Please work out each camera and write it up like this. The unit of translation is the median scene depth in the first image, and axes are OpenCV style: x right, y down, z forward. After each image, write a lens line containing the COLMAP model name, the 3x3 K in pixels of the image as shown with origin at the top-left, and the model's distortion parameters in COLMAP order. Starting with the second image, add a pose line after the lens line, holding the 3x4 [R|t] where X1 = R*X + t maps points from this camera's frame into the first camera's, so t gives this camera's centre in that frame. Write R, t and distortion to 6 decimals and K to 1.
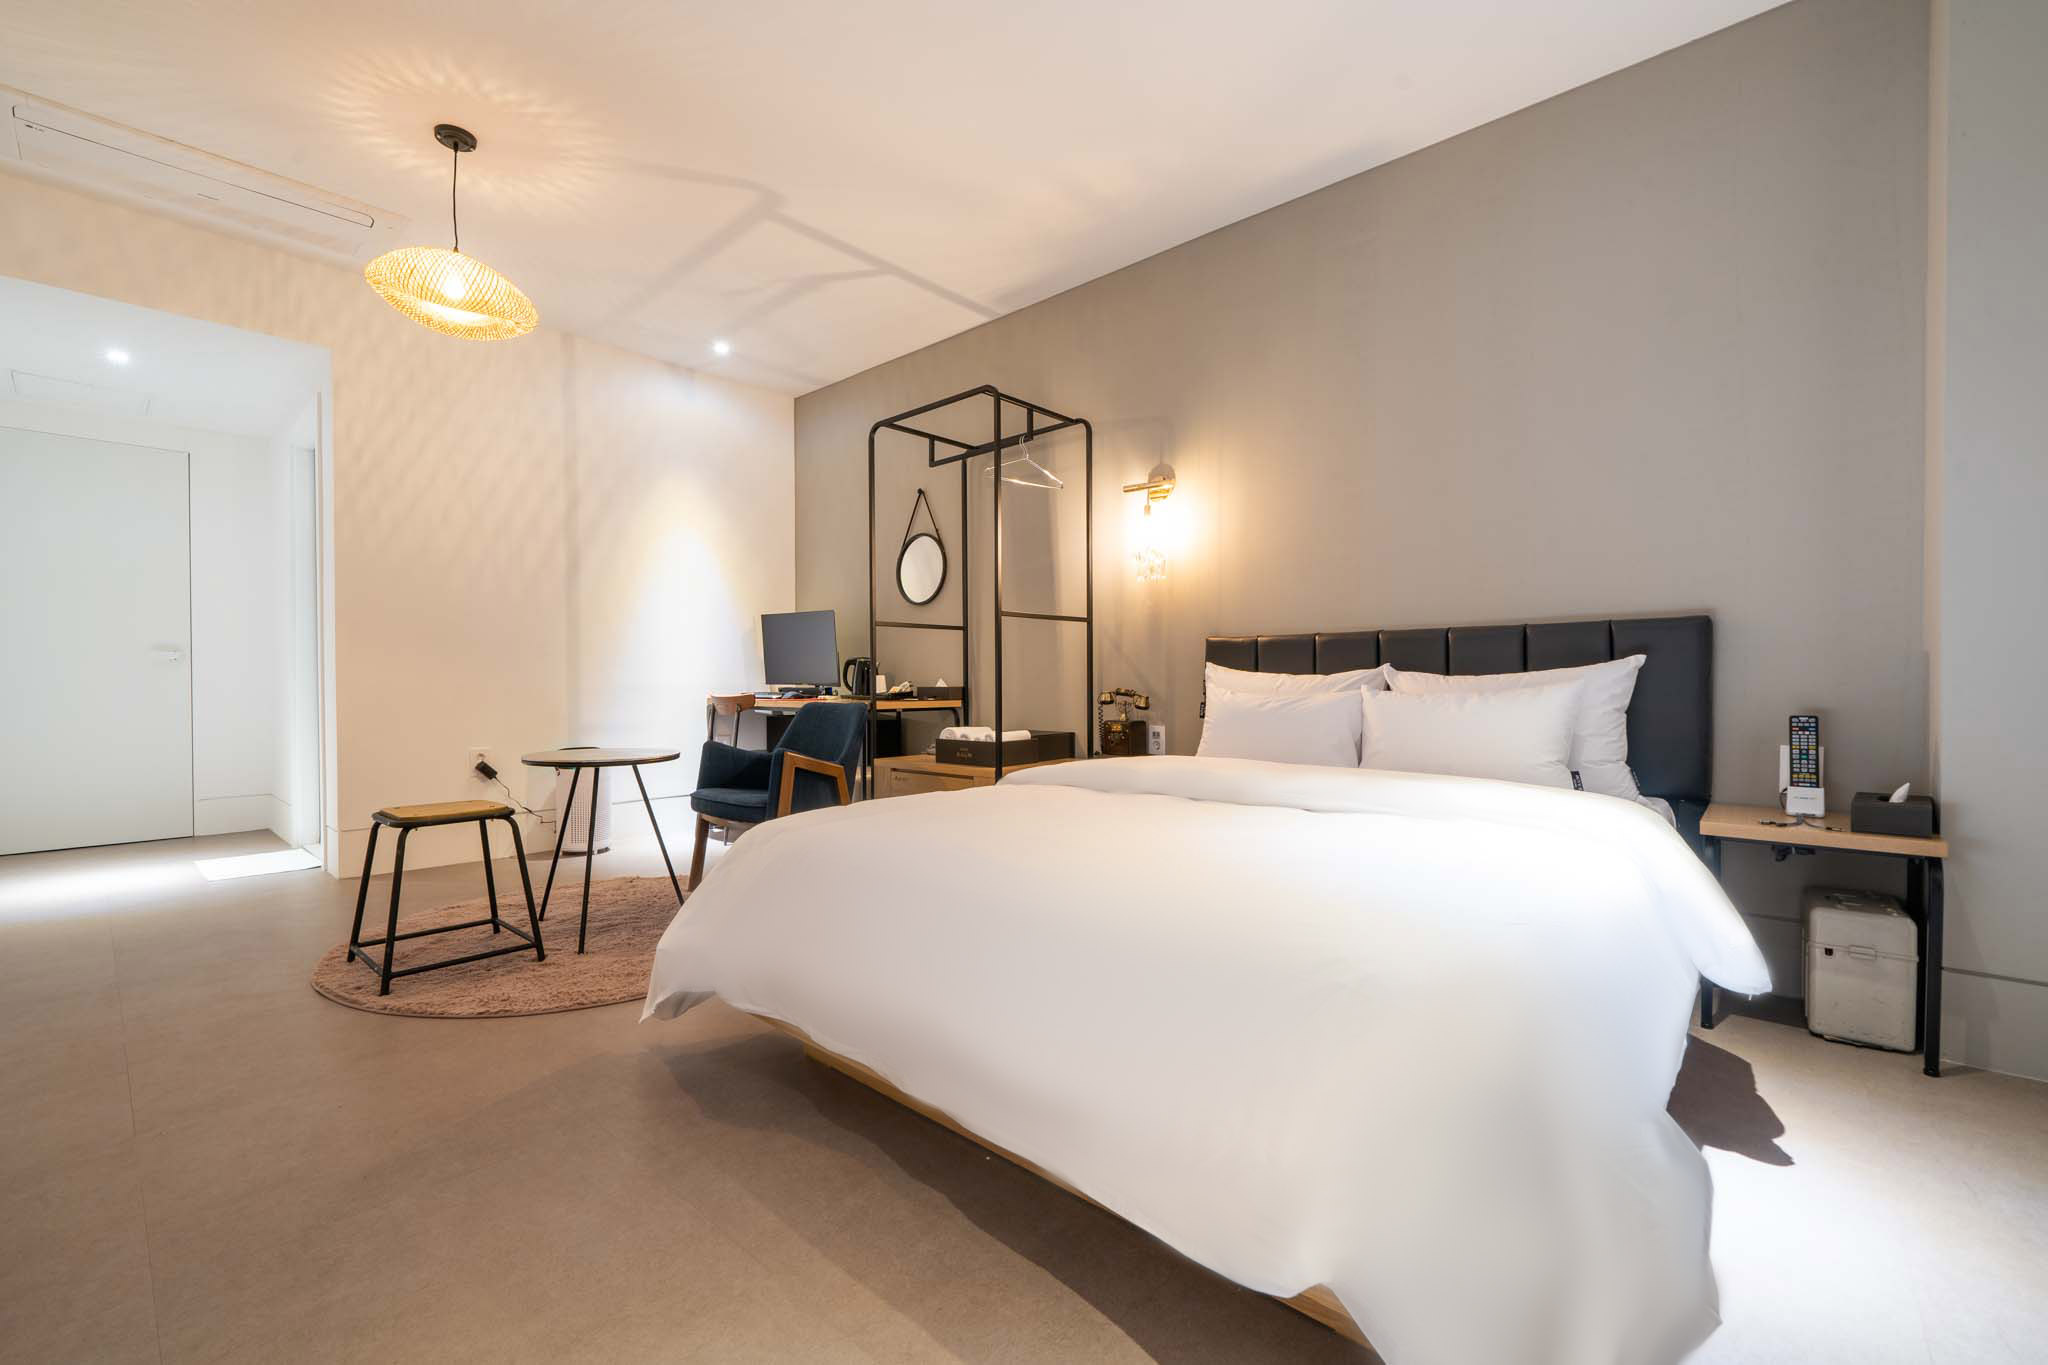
lens RADIAL K [[847.2, 0, 1024.9], [0, 847.2, 685.6], [0, 0, 1]] dist [-0.015754, -0.000422]
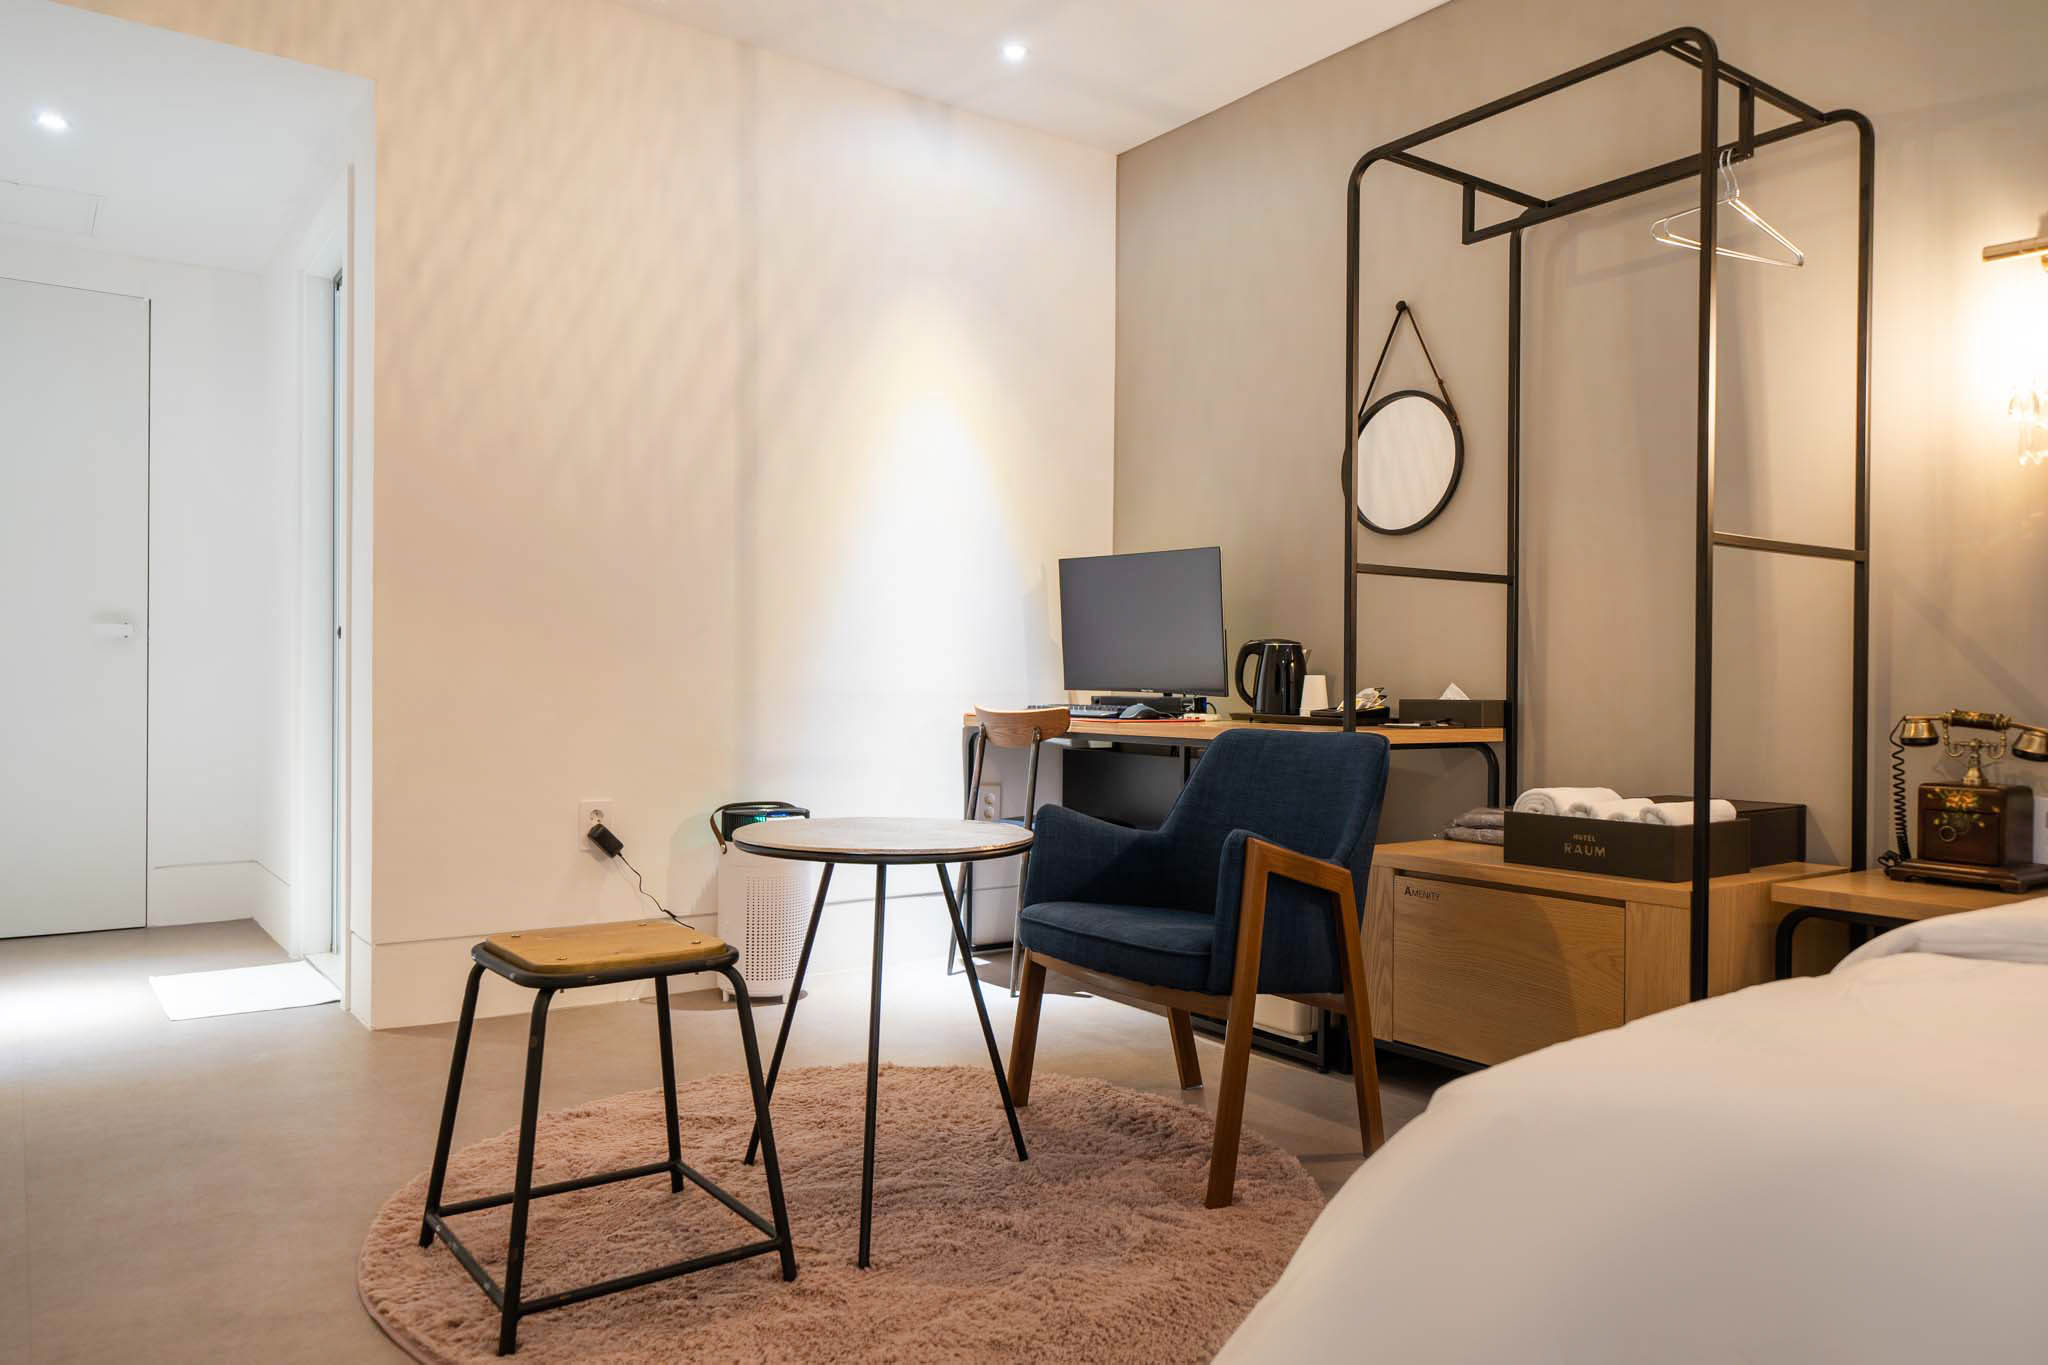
lens RADIAL K [[1399.7, 0, 1023.8], [0, 1399.7, 681.6], [0, 0, 1]] dist [-0.011775, -0.003935]
pose [[0.976023, 0.011441, -0.217369, -0.188432], [-0.013113, 0.999894, -0.006252, -0.000809], [0.217274, 0.008952, 0.976070, 0.178742]]
